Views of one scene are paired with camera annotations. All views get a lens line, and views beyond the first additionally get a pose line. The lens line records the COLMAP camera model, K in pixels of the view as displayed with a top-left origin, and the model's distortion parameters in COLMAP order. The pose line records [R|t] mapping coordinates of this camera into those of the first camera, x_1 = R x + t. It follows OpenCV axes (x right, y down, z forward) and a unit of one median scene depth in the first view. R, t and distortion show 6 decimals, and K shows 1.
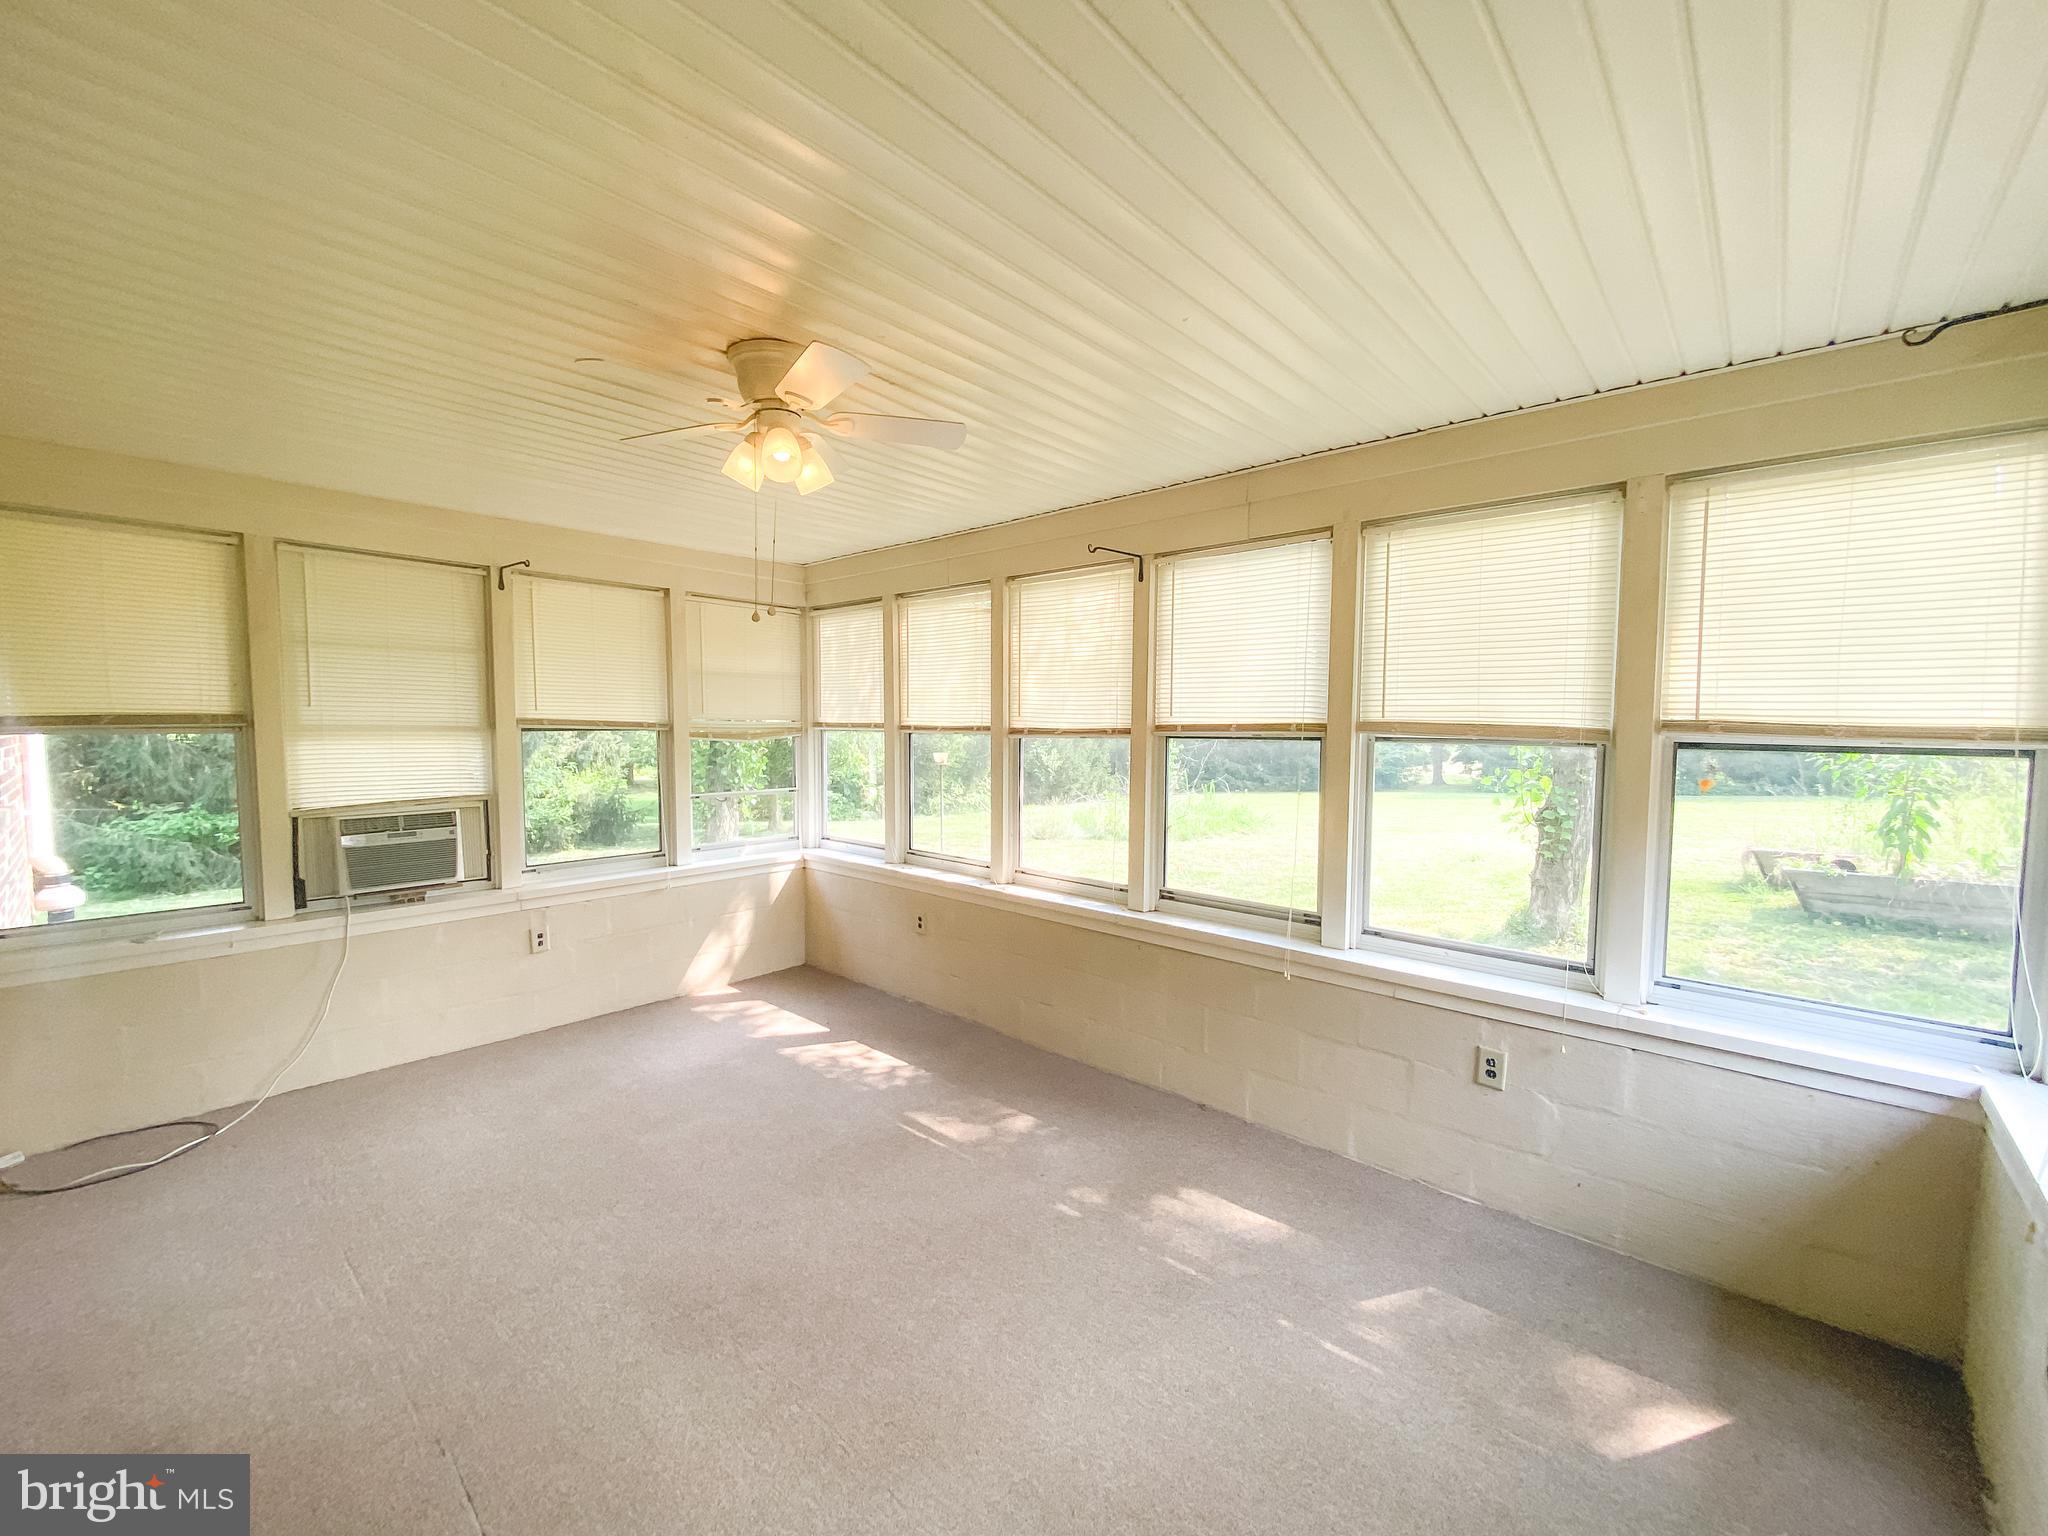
lens RADIAL K [[821.8, 0, 1024.0], [0, 821.8, 768.0], [0, 0, 1]] dist [0.020897, -0.014913]
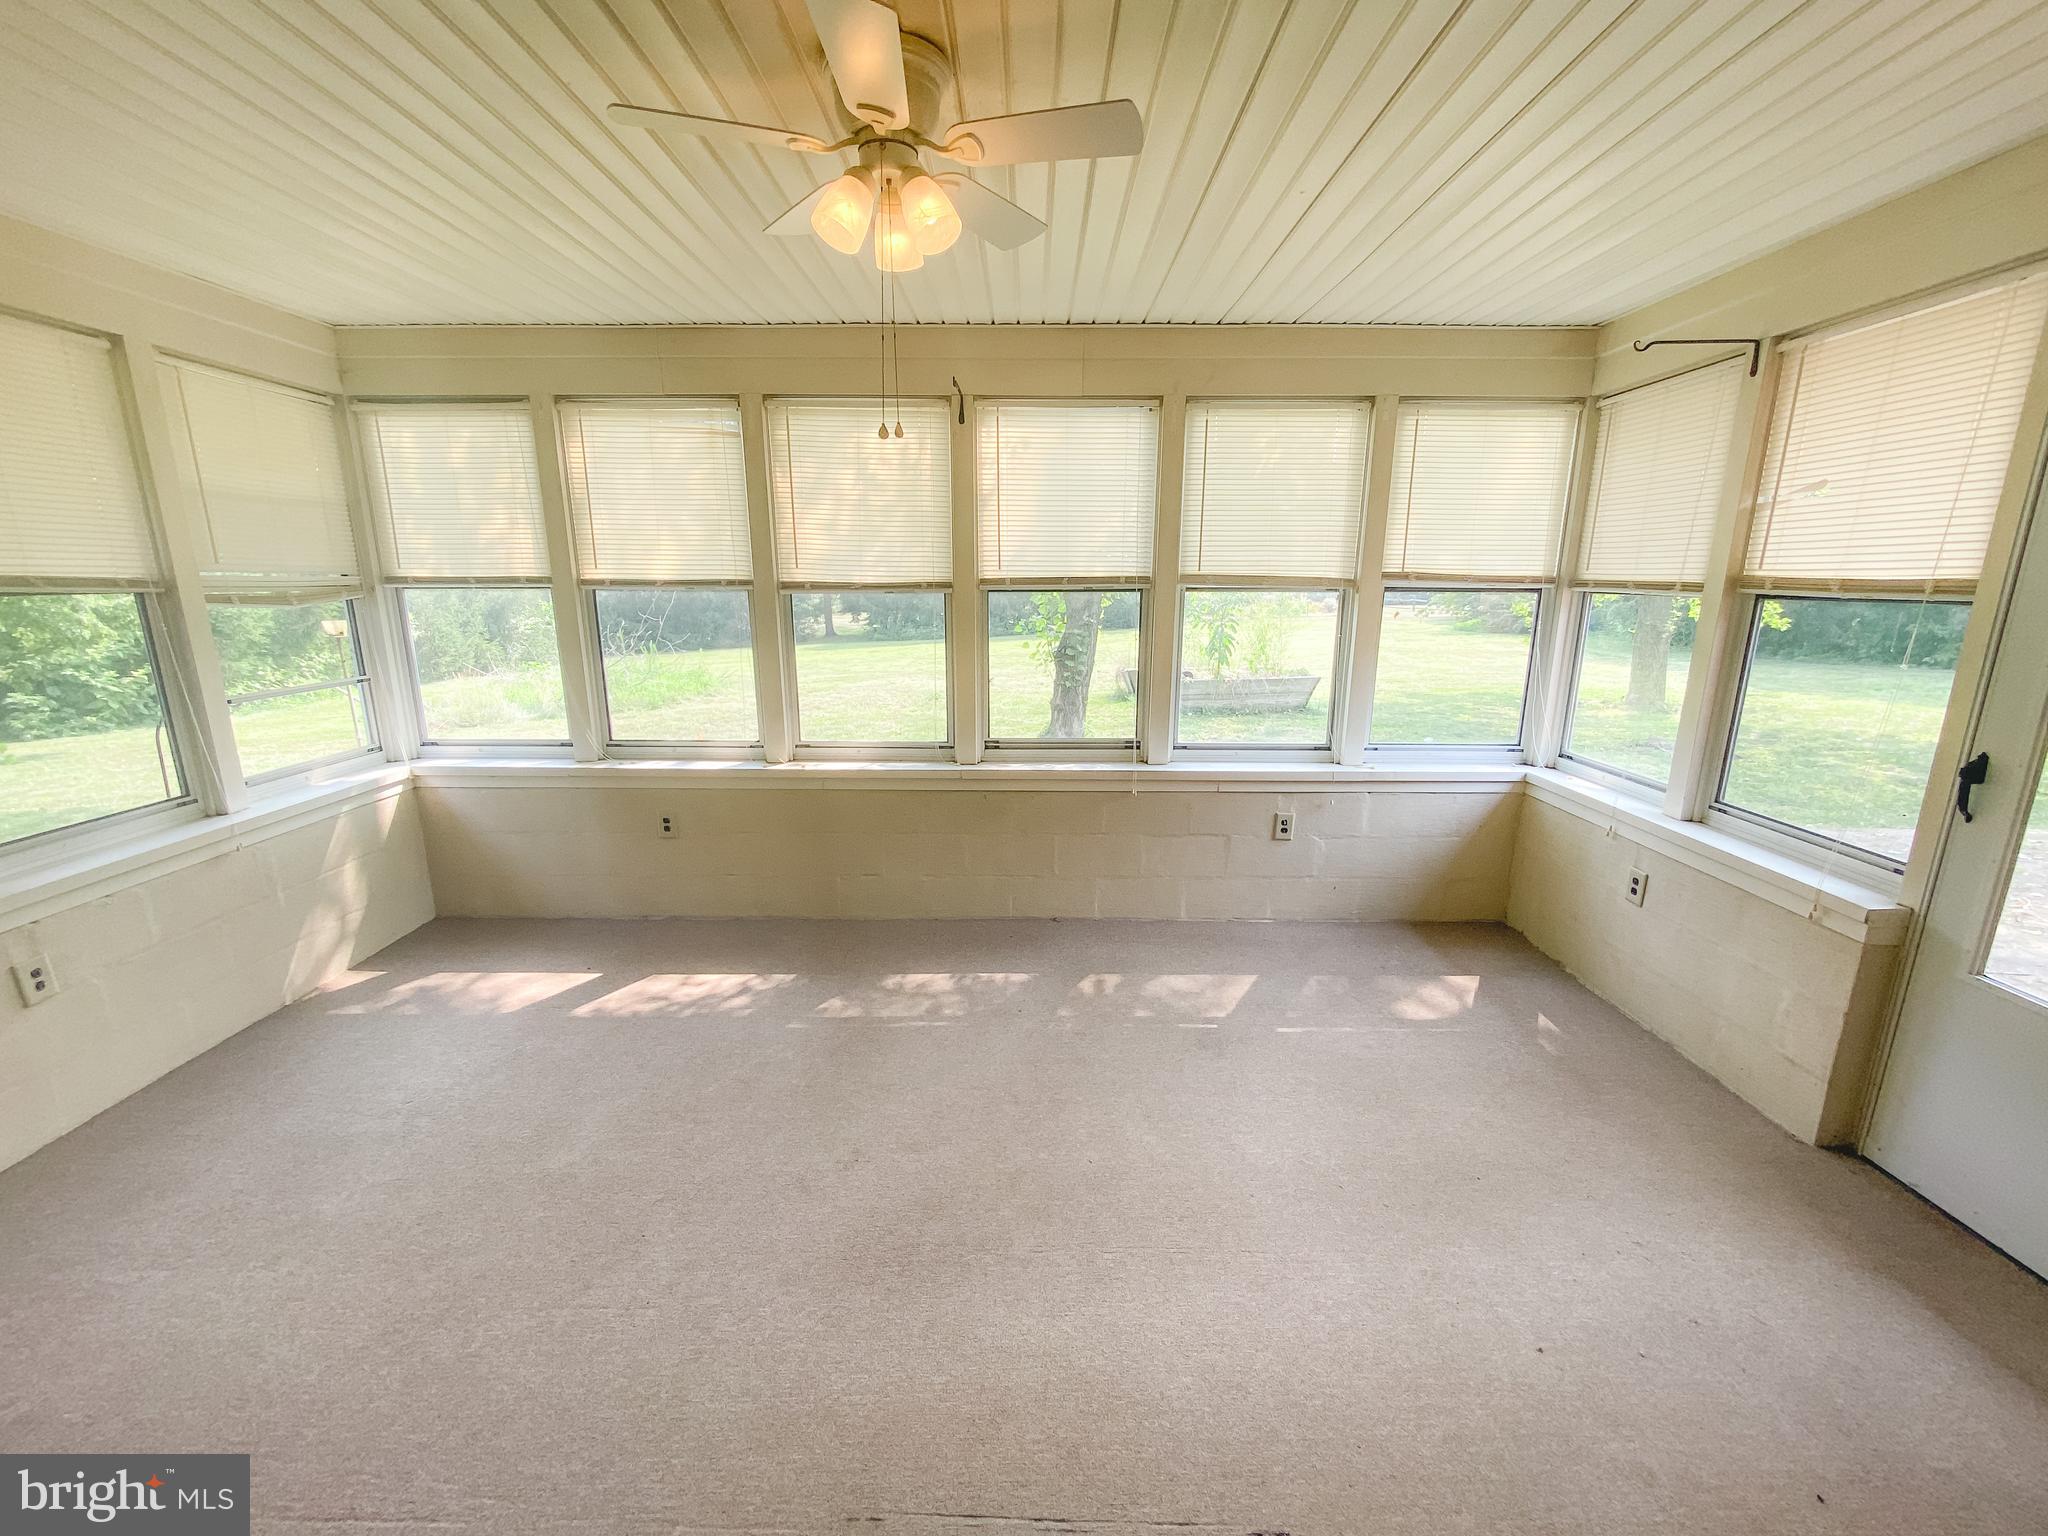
lens RADIAL K [[821.8, 0, 1024.0], [0, 821.8, 768.0], [0, 0, 1]] dist [0.020897, -0.014913]
pose [[0.752463, -0.152898, 0.640642, -0.401348], [0.040286, 0.981545, 0.186940, -0.008895], [-0.657402, -0.114857, 0.744736, 0.159945]]
